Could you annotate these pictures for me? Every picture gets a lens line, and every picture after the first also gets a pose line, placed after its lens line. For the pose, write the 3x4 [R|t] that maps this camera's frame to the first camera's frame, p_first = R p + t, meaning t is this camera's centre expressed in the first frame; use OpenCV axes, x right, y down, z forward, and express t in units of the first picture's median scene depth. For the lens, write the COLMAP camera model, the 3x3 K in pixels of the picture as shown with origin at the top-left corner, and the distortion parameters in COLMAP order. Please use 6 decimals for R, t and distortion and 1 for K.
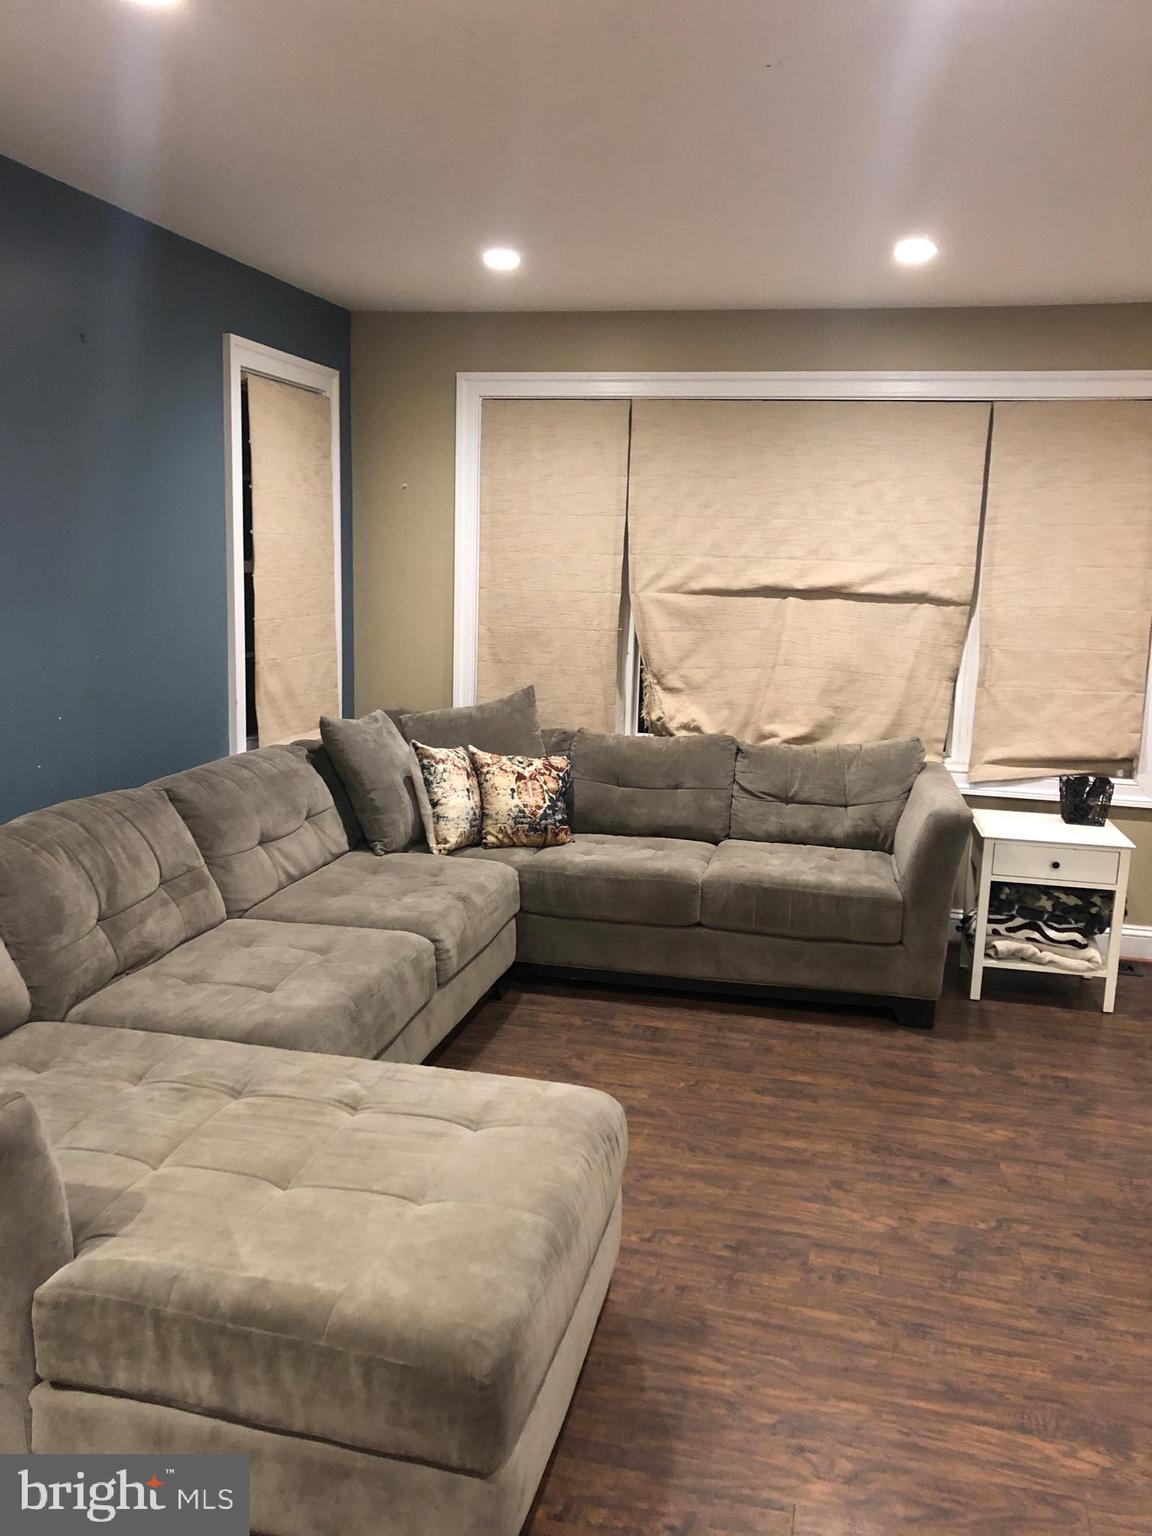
lens RADIAL K [[1257.8, 0, 584.8], [0, 1257.8, 759.7], [0, 0, 1]] dist [0.075037, -0.089852]
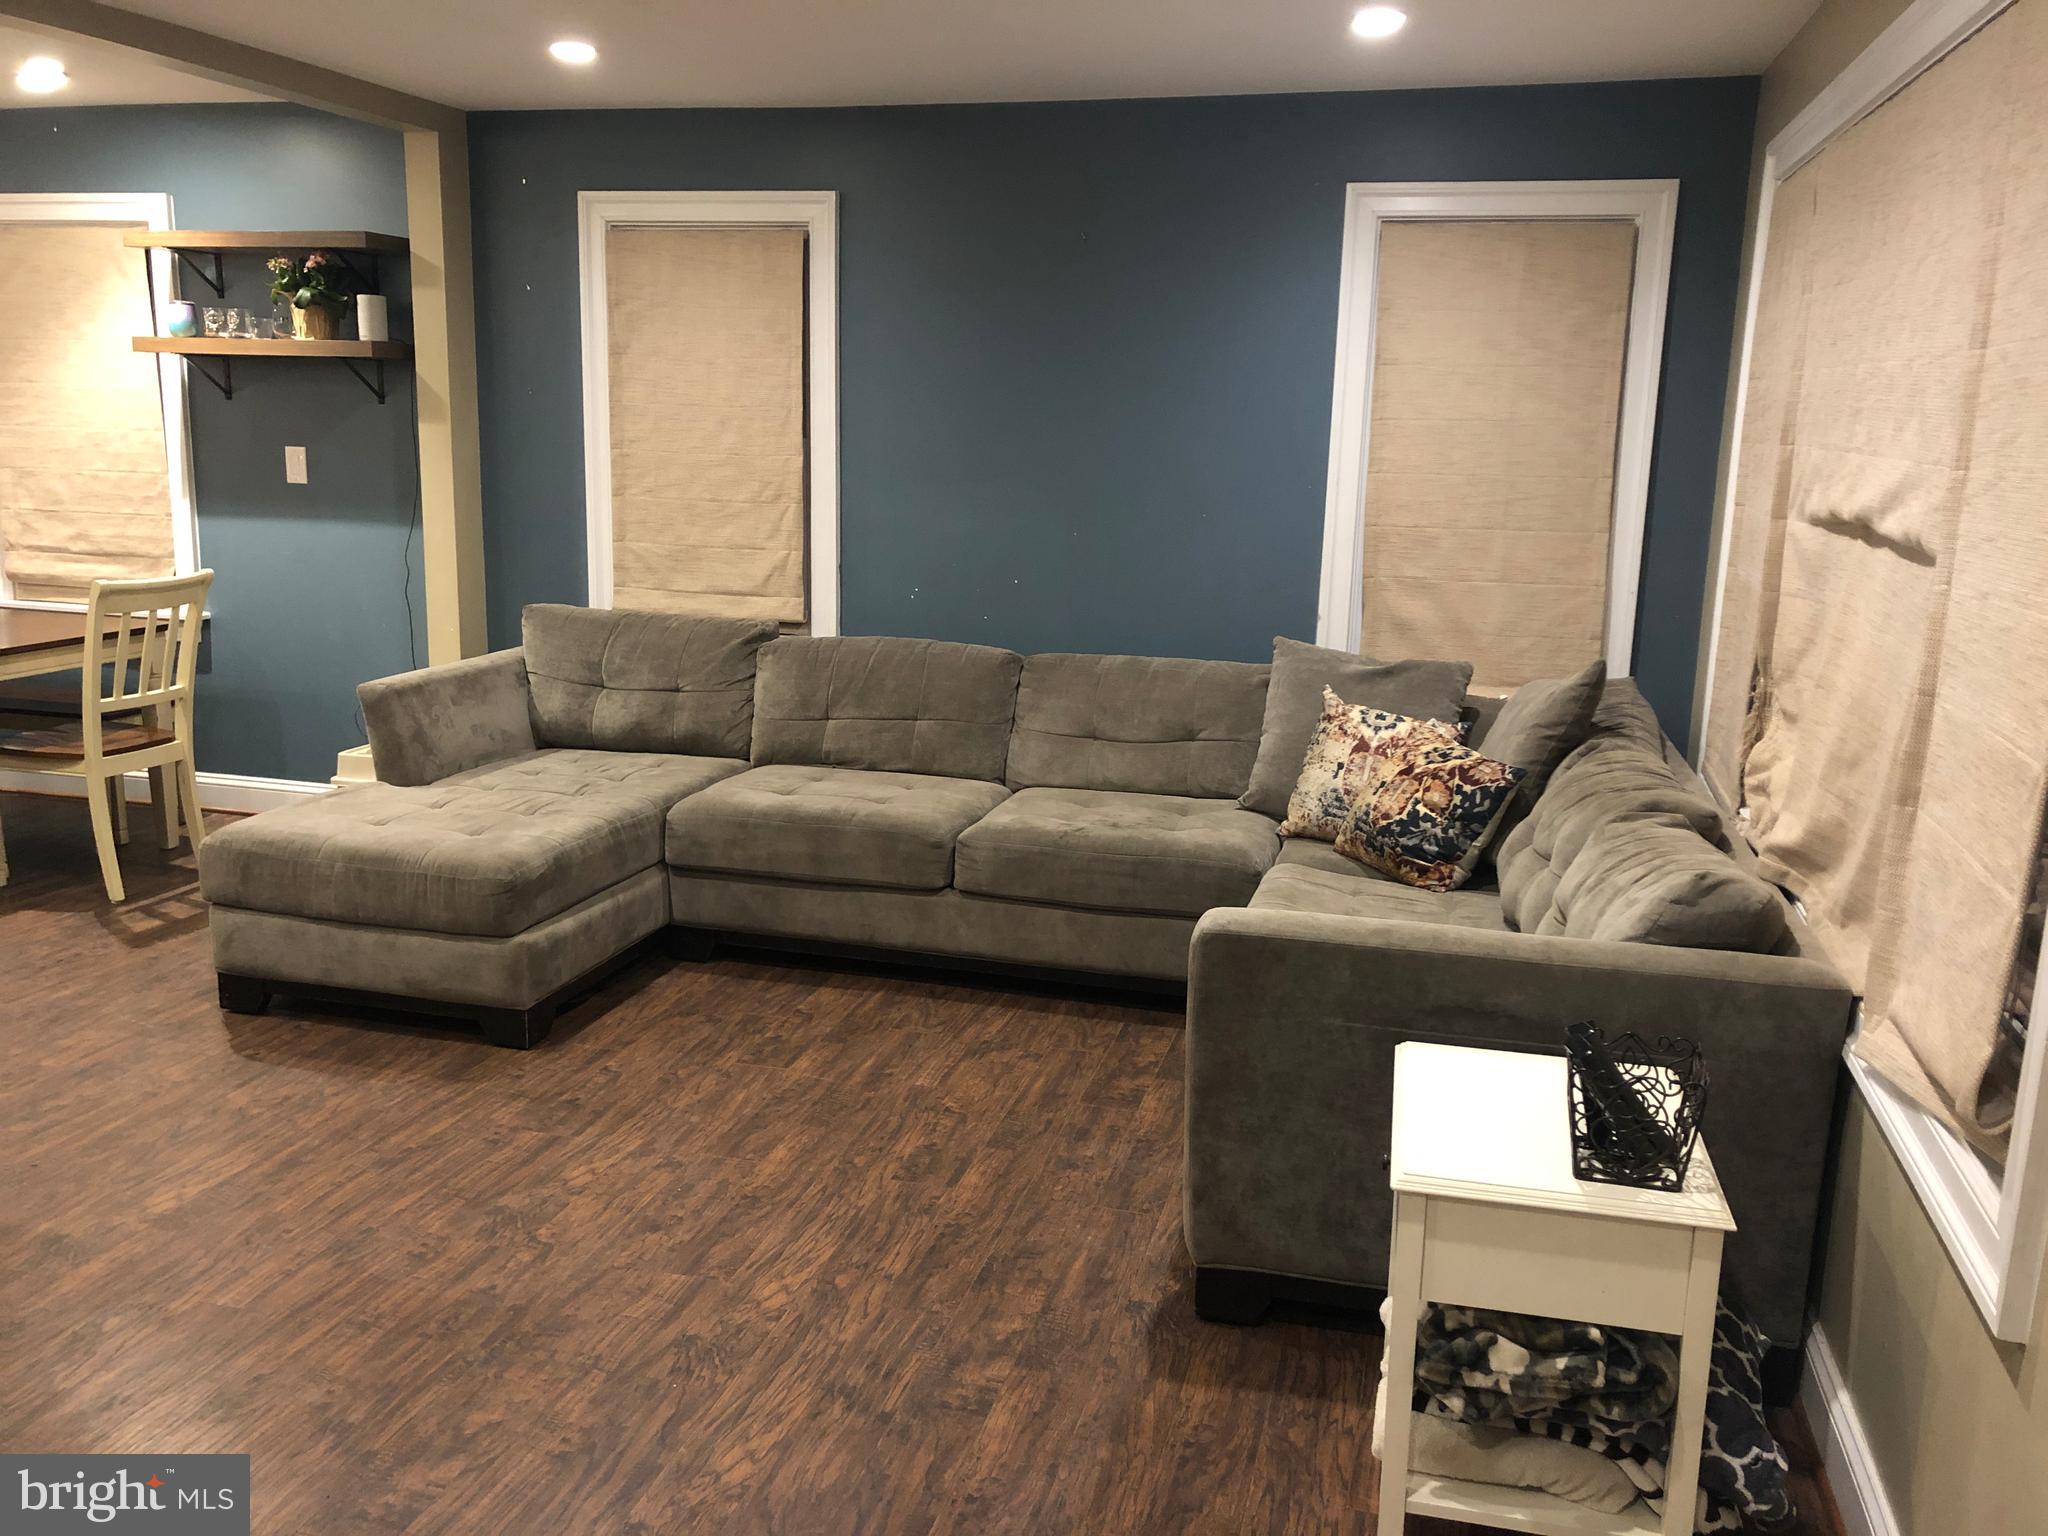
lens RADIAL K [[1677.1, 0, 1036.3], [0, 1677.1, 776.0], [0, 0, 1]] dist [0.075037, -0.089852]
pose [[-0.048018, 0.180911, -0.982327, 1.069777], [-0.188576, 0.964133, 0.186778, -0.145324], [0.980884, 0.194212, -0.012180, 1.033190]]
